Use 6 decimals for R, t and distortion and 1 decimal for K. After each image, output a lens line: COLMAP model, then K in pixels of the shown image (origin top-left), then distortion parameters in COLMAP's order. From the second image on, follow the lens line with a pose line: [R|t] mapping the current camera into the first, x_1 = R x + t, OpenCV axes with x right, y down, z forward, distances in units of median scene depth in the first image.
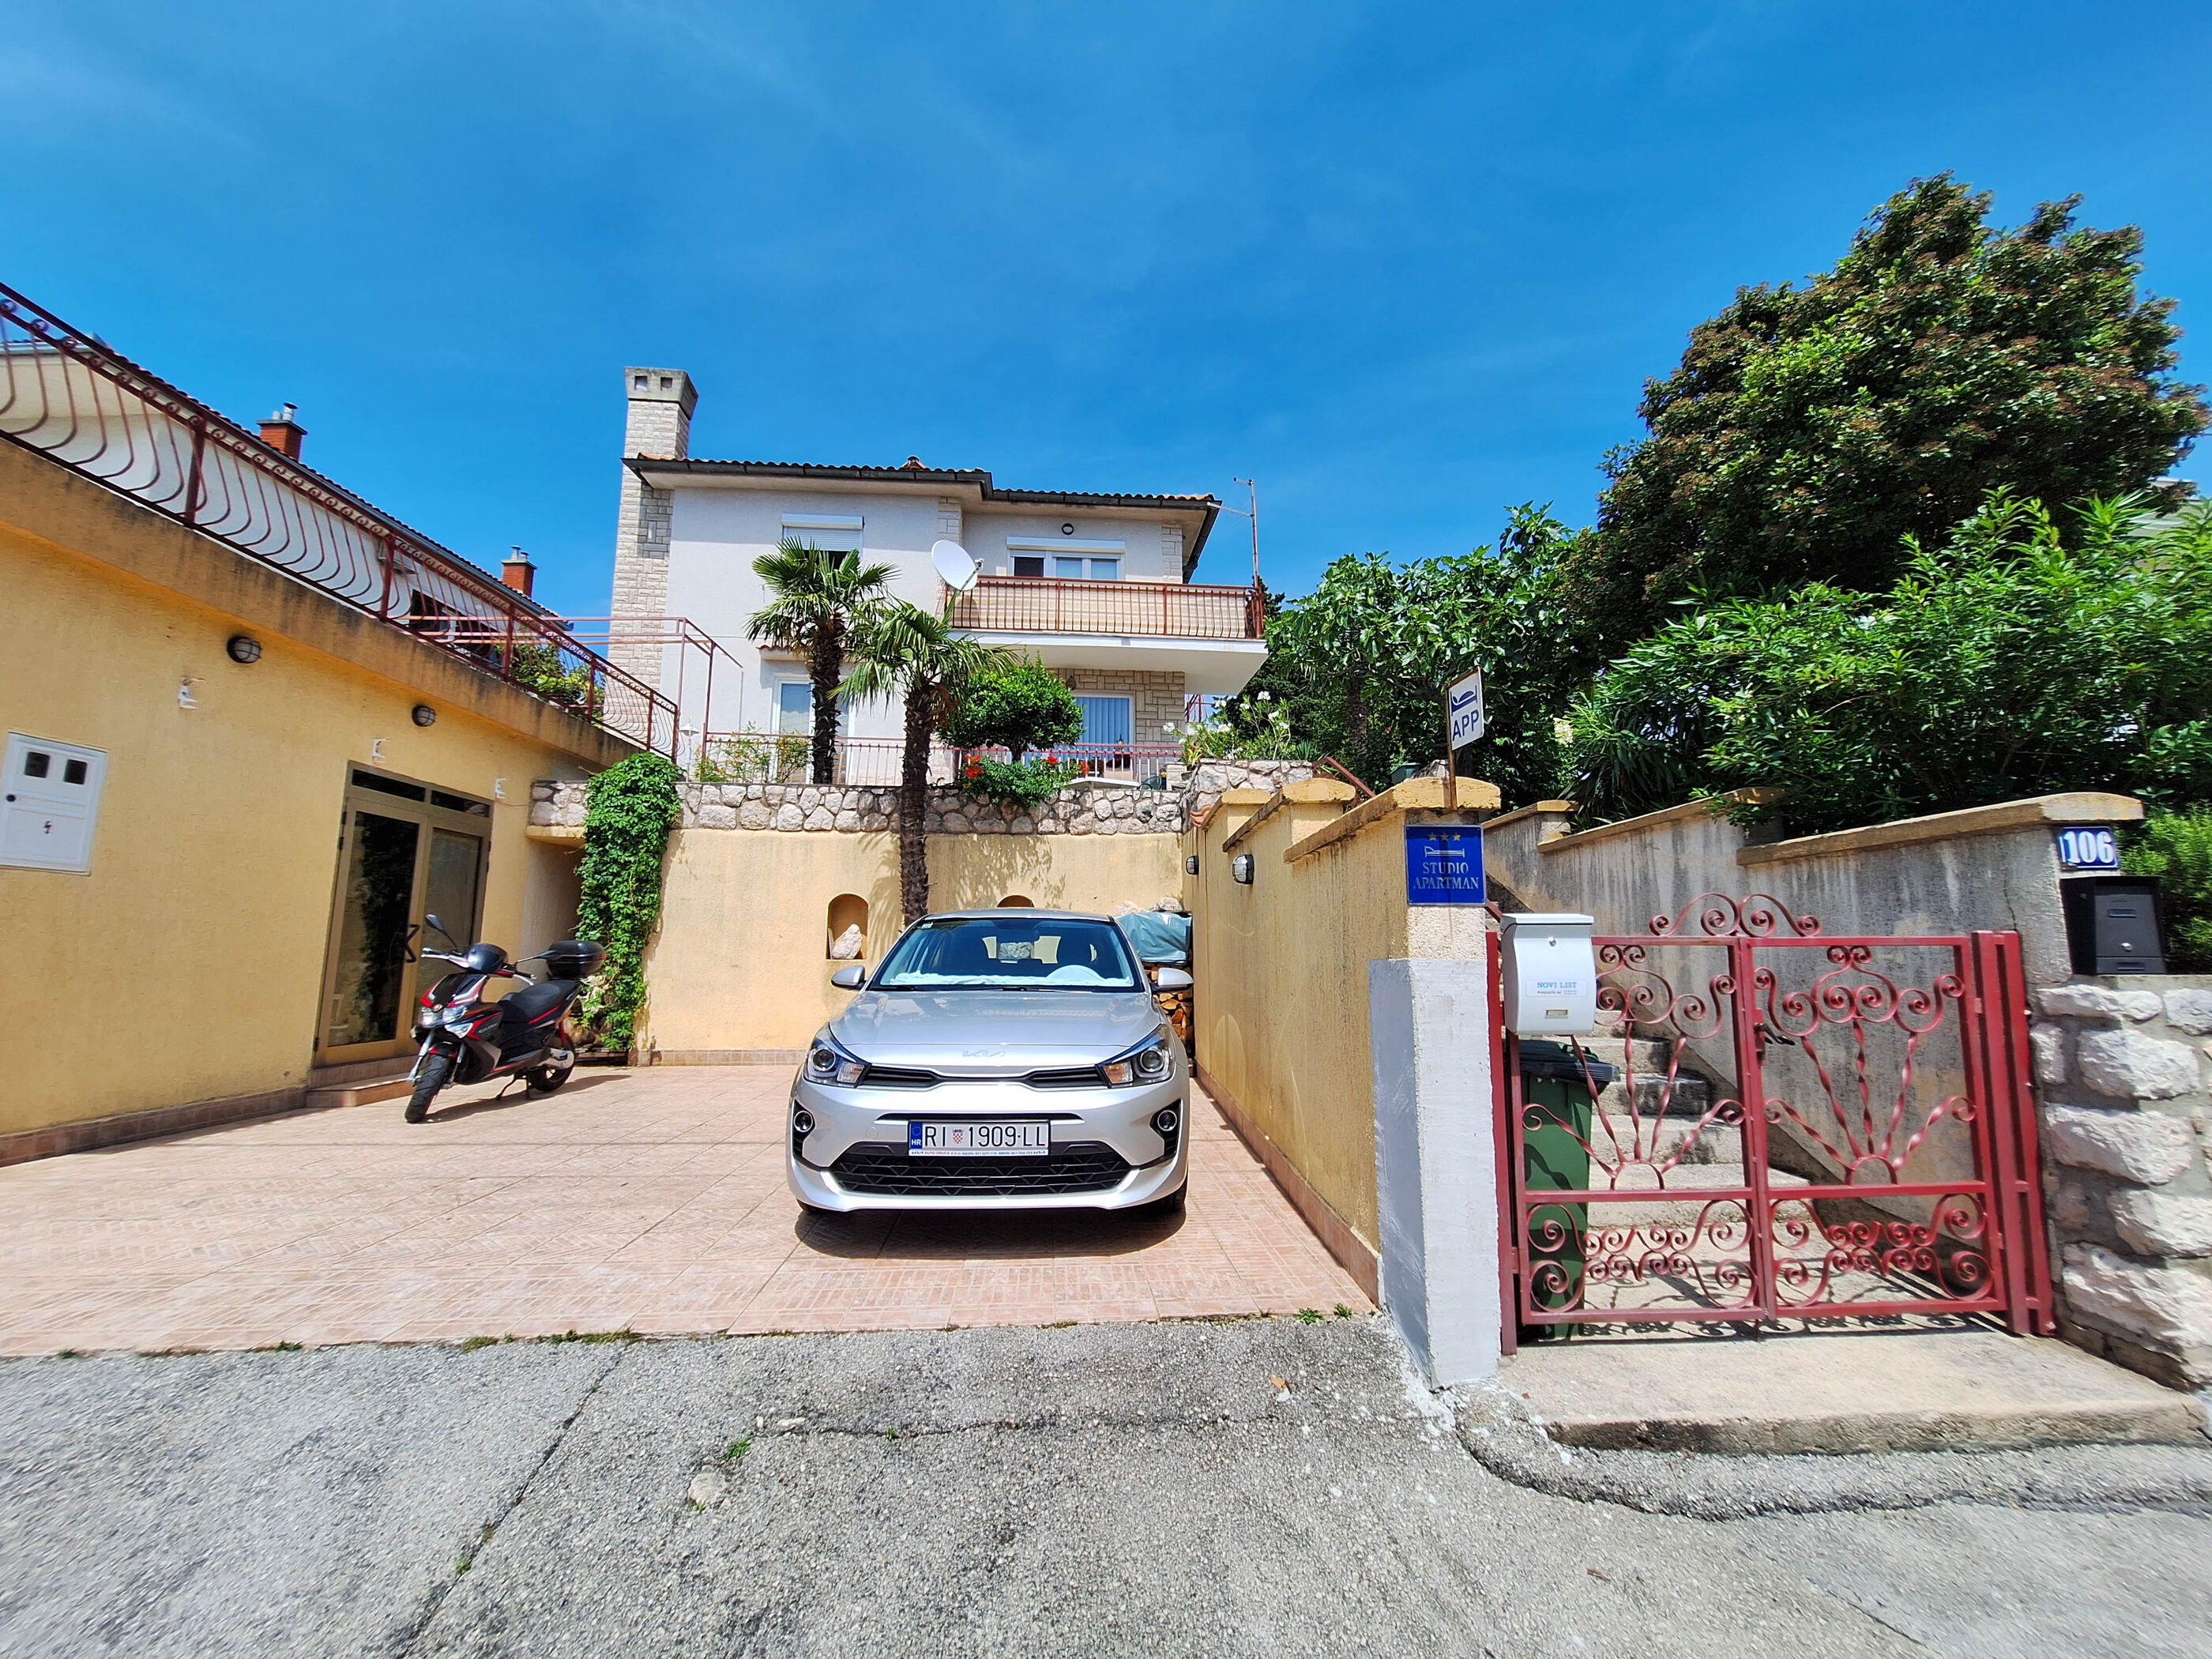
lens RADIAL K [[890.1, 0, 1130.6], [0, 890.1, 840.6], [0, 0, 1]] dist [-0.006414, 0.003162]
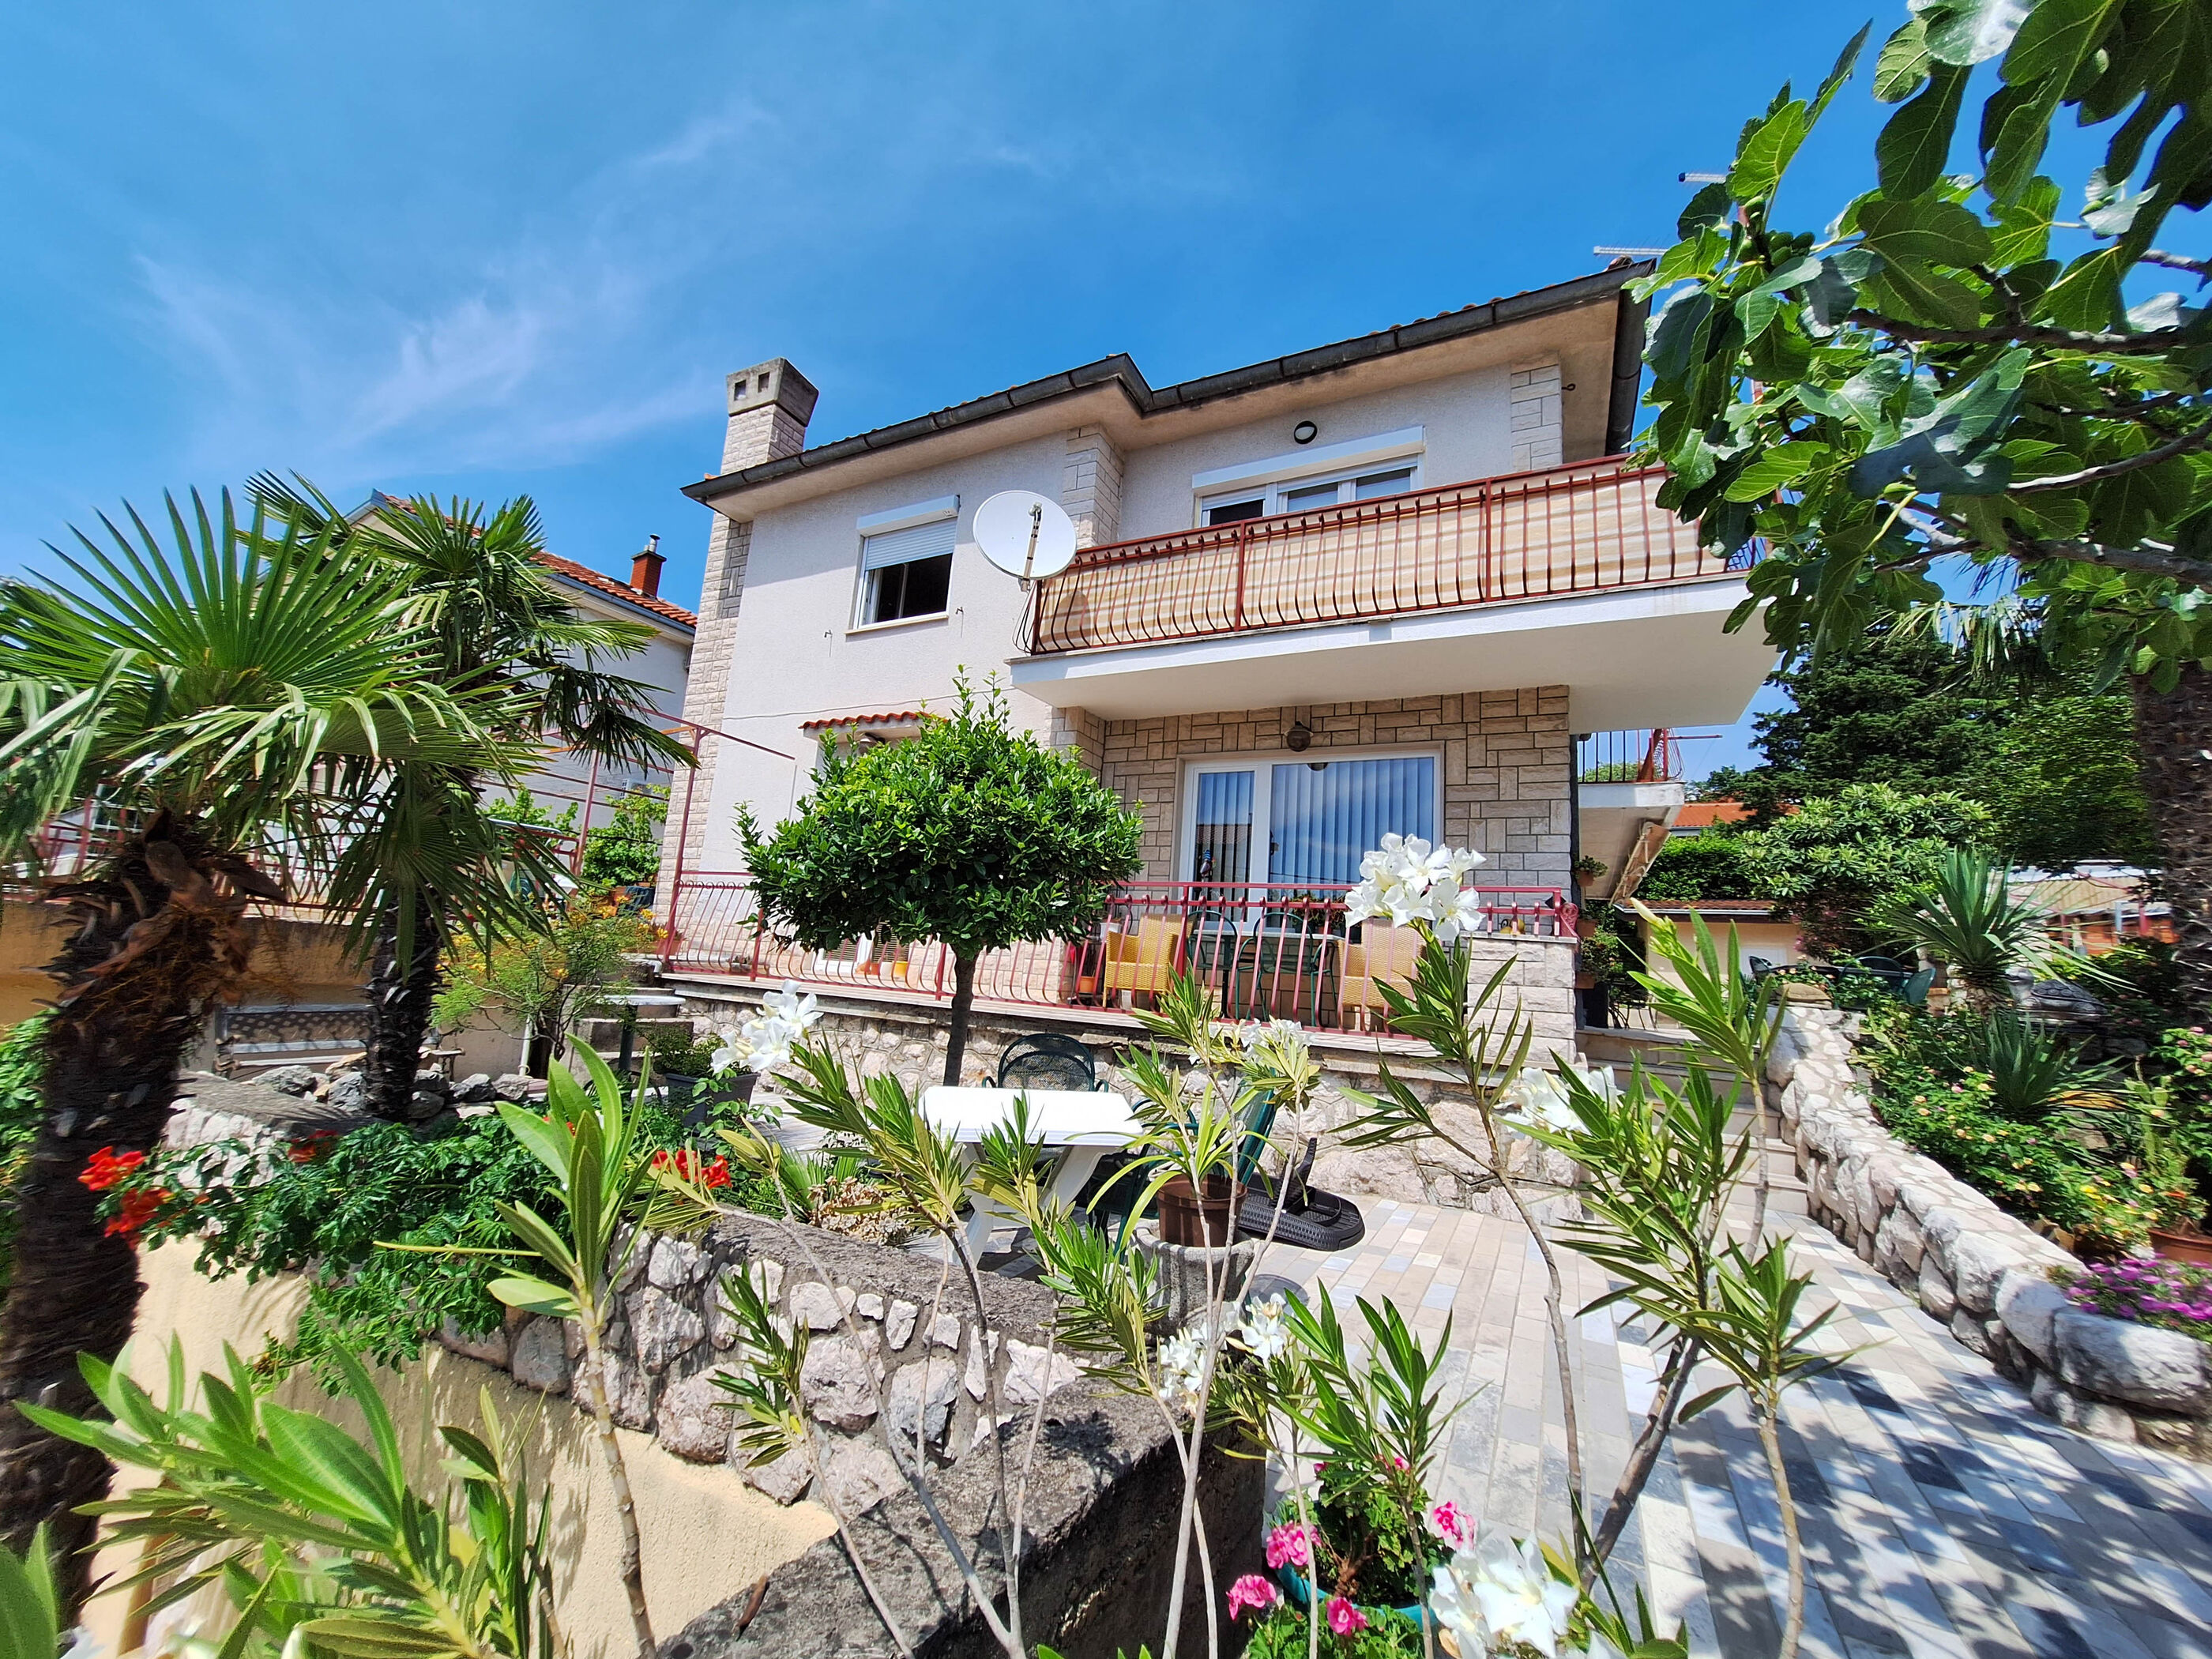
lens RADIAL K [[890.1, 0, 1120.7], [0, 890.1, 831.6], [0, 0, 1]] dist [-0.006414, 0.003162]
pose [[0.849484, -0.033322, -0.526561, 0.189598], [0.001558, 0.998158, -0.060651, -0.179705], [0.527612, 0.050702, 0.847971, 1.013140]]
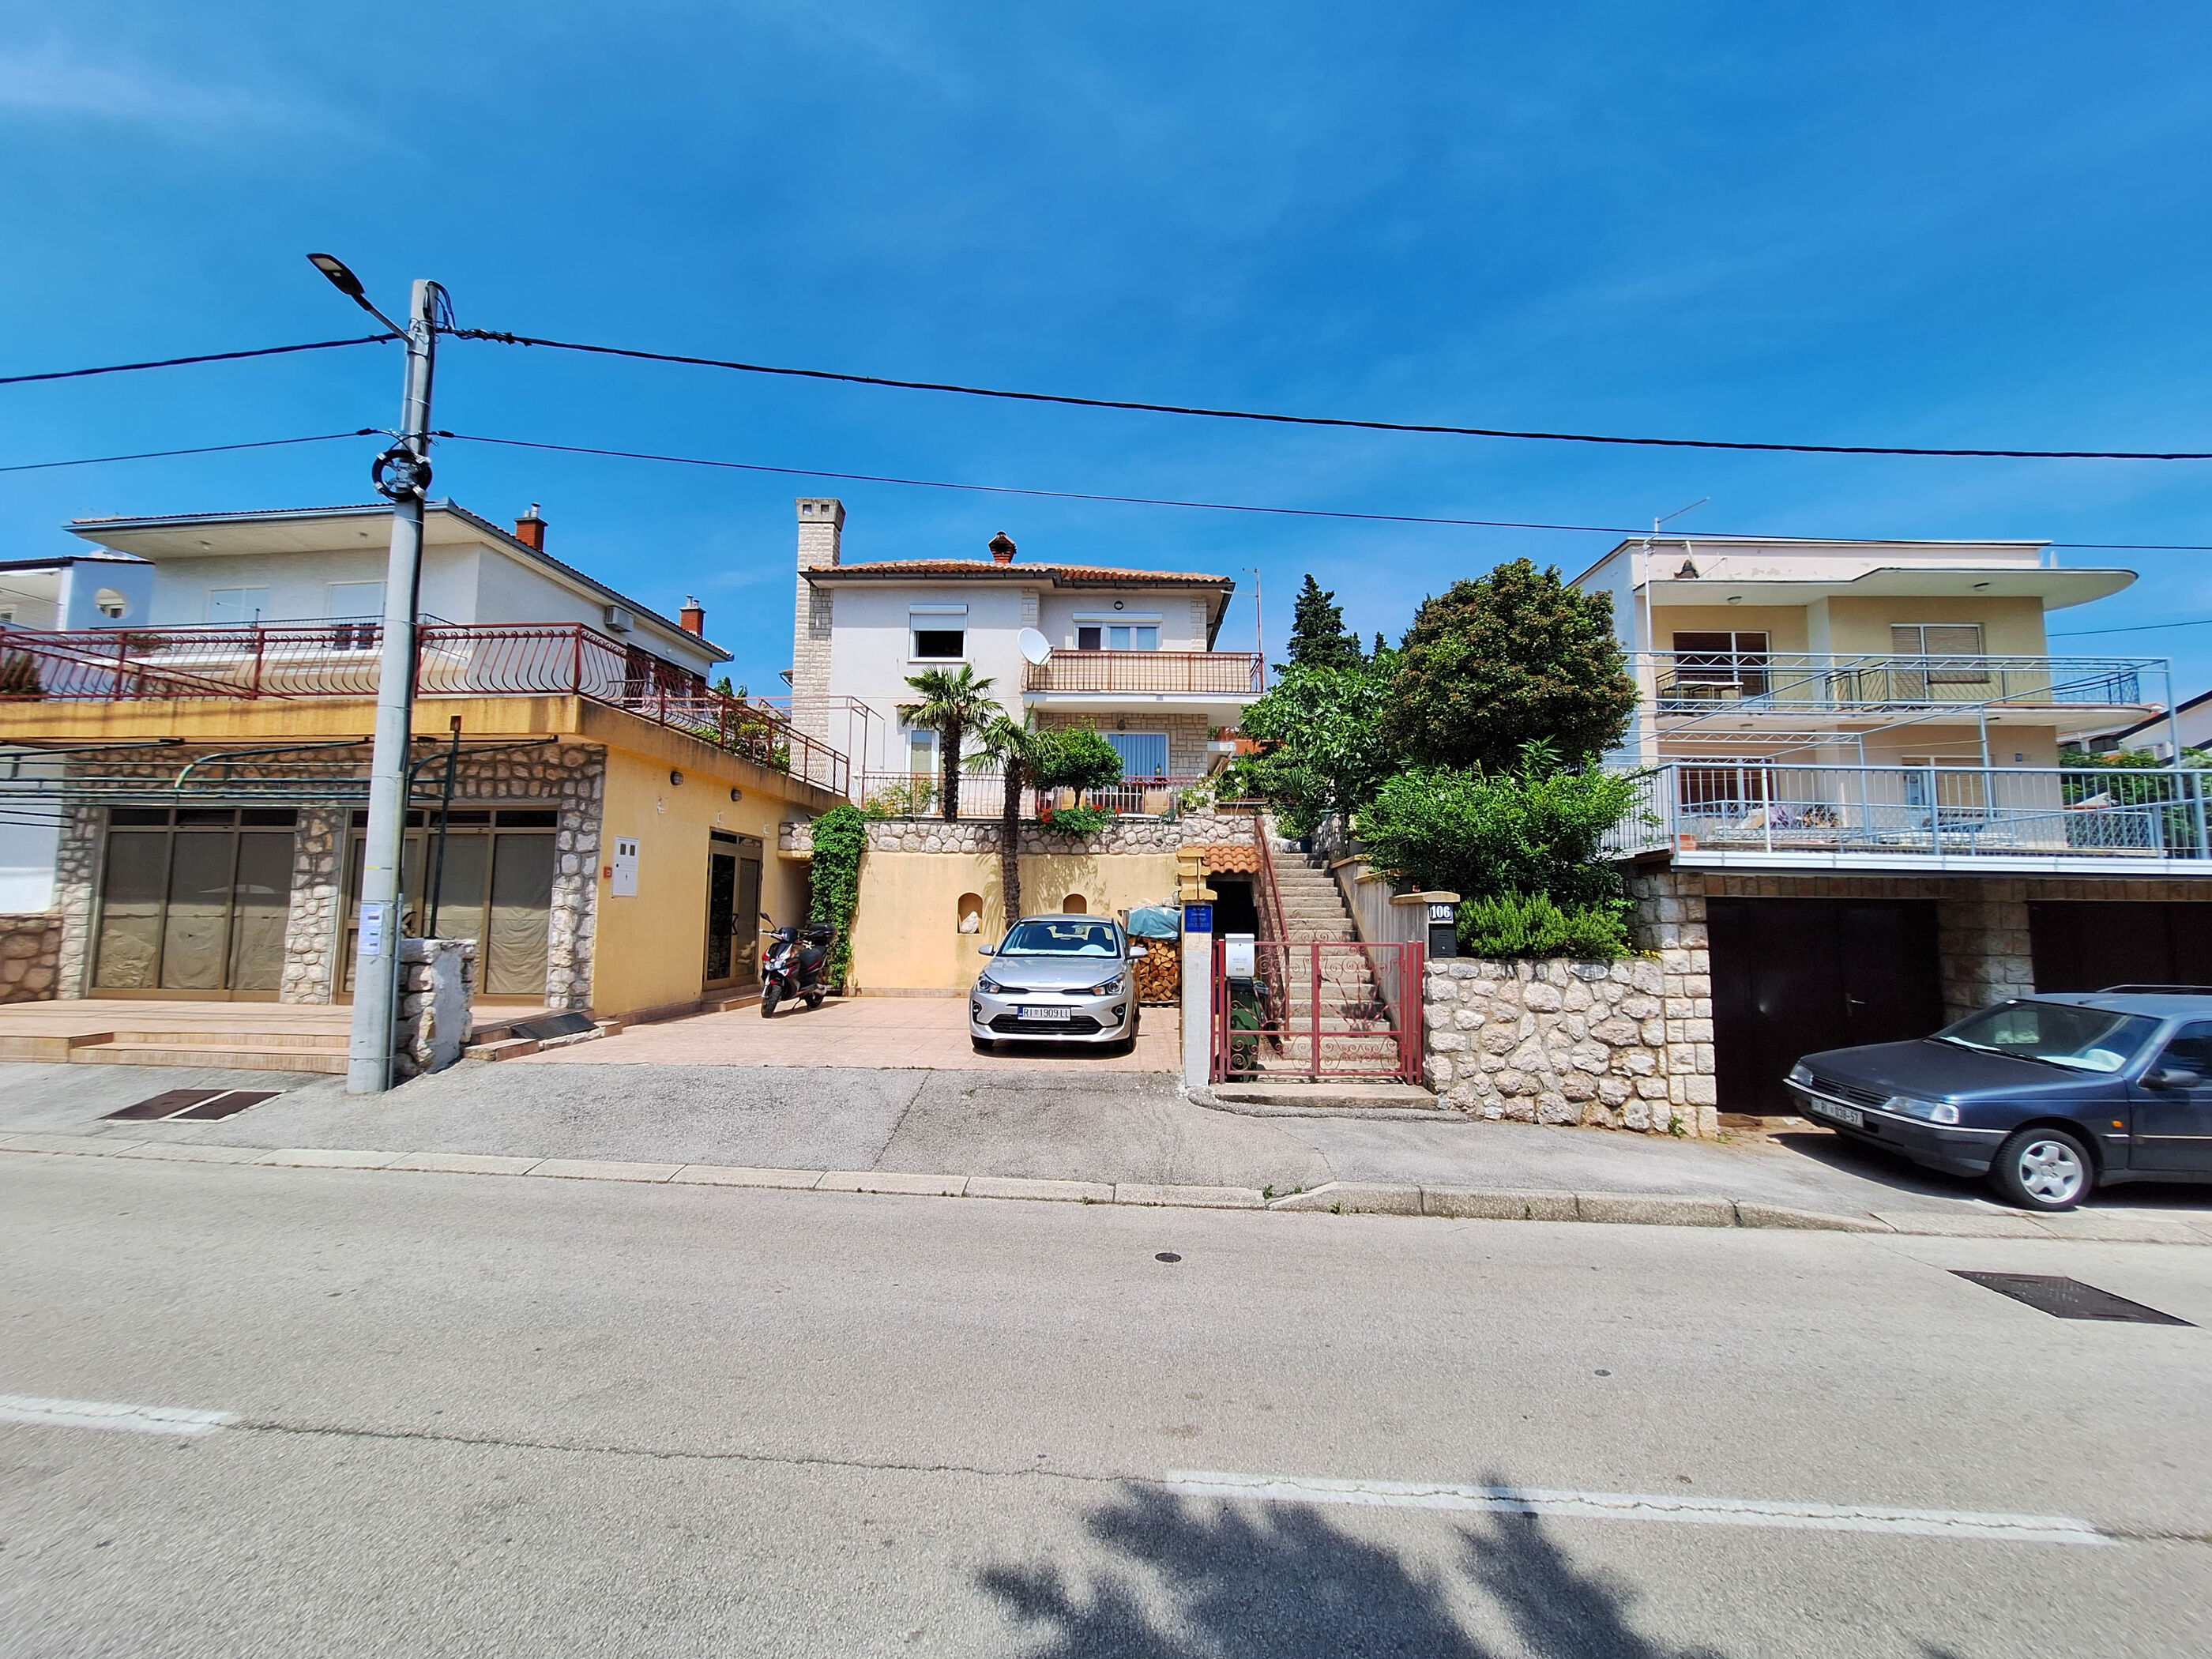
lens RADIAL K [[890.1, 0, 1127.7], [0, 890.1, 852.2], [0, 0, 1]] dist [-0.006414, 0.003162]
pose [[0.995444, 0.001553, -0.095340, 0.131322], [0.003941, 0.998343, 0.057409, -0.117425], [0.095271, -0.057524, 0.993788, -0.630970]]
